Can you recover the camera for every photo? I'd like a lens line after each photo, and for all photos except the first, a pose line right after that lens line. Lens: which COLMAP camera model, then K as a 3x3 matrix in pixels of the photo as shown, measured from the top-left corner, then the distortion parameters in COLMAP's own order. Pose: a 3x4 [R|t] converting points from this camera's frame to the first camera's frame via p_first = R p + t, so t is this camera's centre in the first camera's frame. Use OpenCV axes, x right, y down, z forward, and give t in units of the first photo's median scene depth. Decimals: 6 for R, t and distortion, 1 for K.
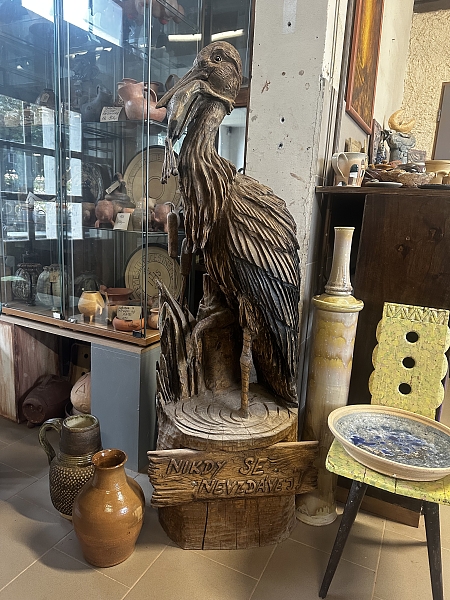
lens RADIAL K [[423.5, 0, 225.7], [0, 423.5, 298.1], [0, 0, 1]] dist [0.030443, -0.031796]
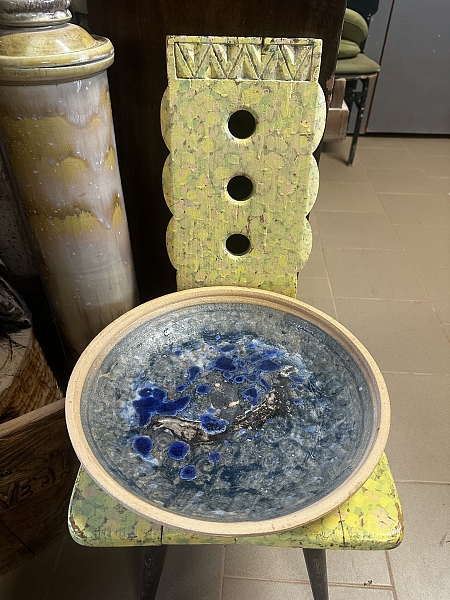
lens RADIAL K [[423.5, 0, 222.3], [0, 423.5, 299.9], [0, 0, 1]] dist [0.030443, -0.031796]
pose [[0.925068, -0.276901, 0.259953, 0.266729], [0.116485, 0.858306, 0.499742, 0.028413], [-0.361498, -0.432014, 0.826246, 0.593411]]
